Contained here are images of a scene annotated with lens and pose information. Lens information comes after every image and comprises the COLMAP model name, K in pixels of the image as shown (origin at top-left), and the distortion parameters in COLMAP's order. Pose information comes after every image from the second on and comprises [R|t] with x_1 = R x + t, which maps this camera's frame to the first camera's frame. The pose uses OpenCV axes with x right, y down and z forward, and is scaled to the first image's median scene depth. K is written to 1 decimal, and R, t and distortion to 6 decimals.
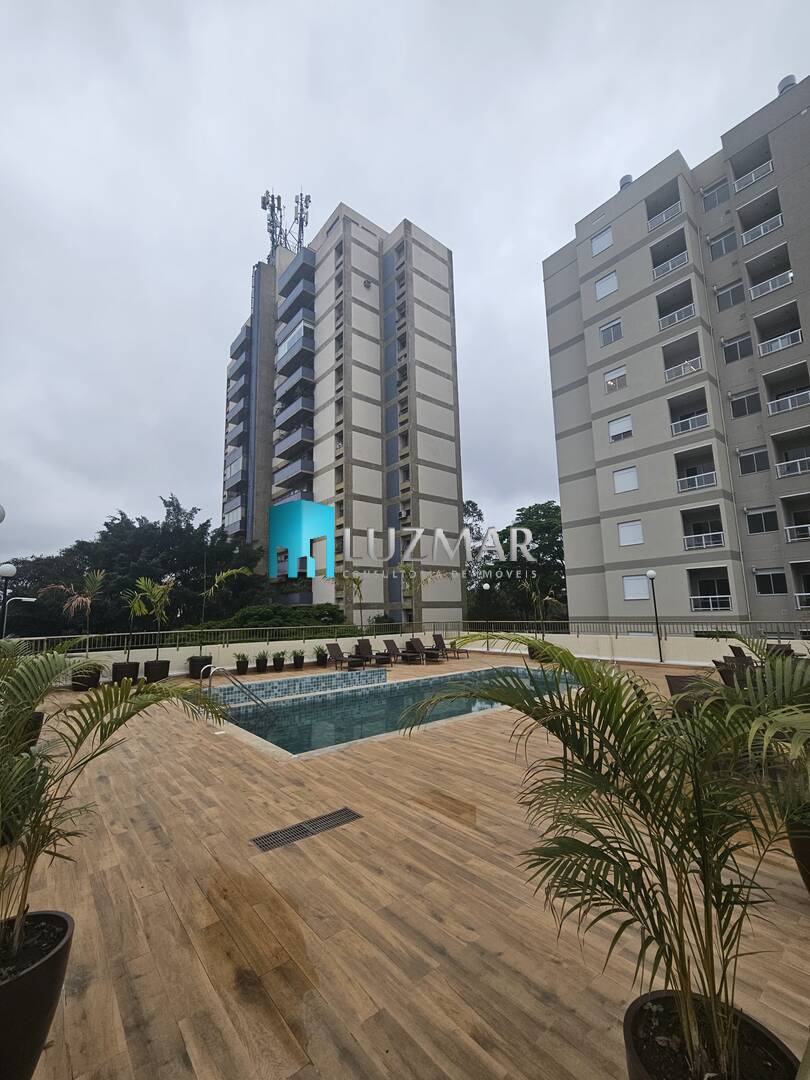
lens RADIAL K [[446.3, 0, 402.7], [0, 446.3, 547.4], [0, 0, 1]] dist [0.002216, -0.001913]
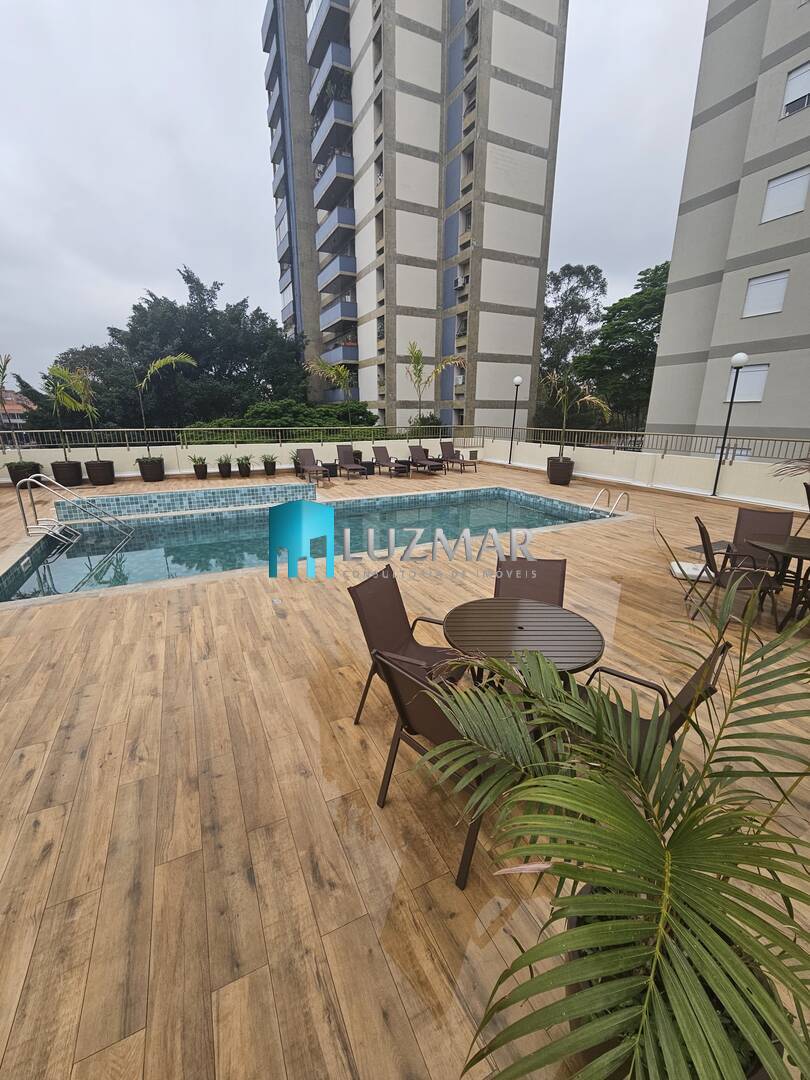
lens RADIAL K [[446.3, 0, 406.6], [0, 446.3, 547.4], [0, 0, 1]] dist [0.002216, -0.001913]
pose [[0.972302, 0.087924, -0.216559, 0.131594], [0.012712, 0.905282, 0.424622, 0.013317], [0.233382, -0.415613, 0.879090, 0.115902]]
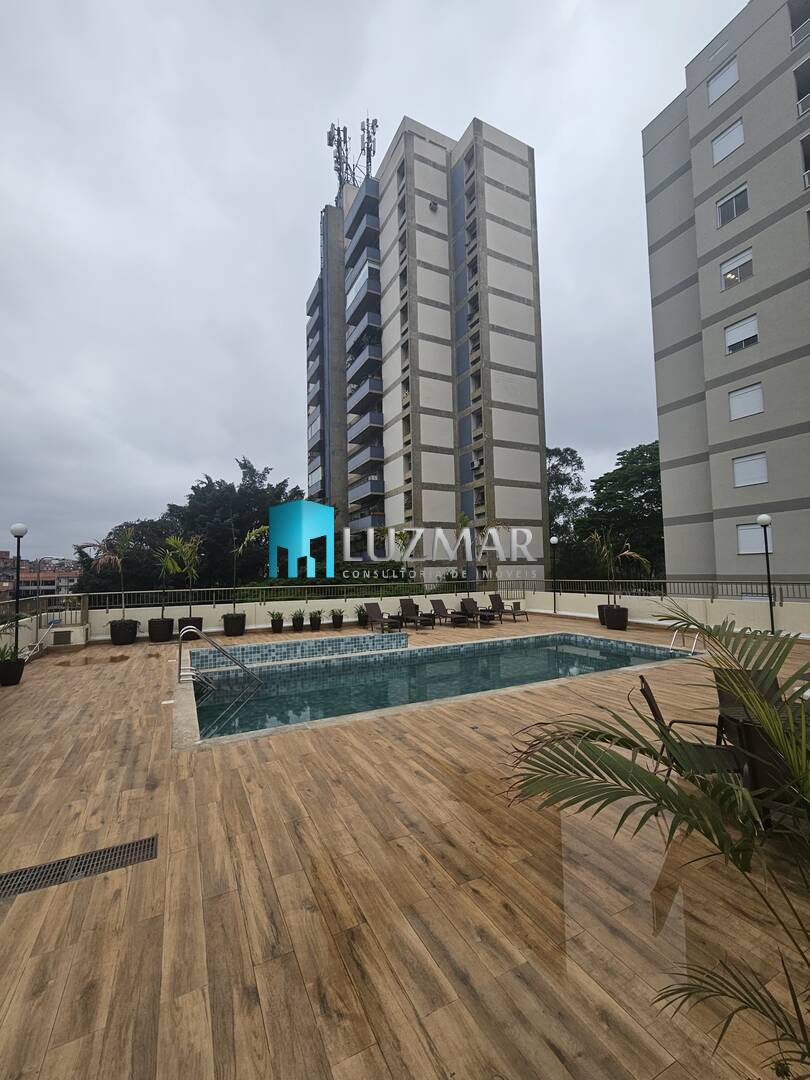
lens RADIAL K [[446.3, 0, 403.5], [0, 446.3, 547.2], [0, 0, 1]] dist [0.002216, -0.001913]
pose [[0.974593, -0.012024, -0.223659, 0.066100], [0.032941, 0.995394, 0.090028, 0.009202], [0.221547, -0.095109, 0.970501, 0.064778]]
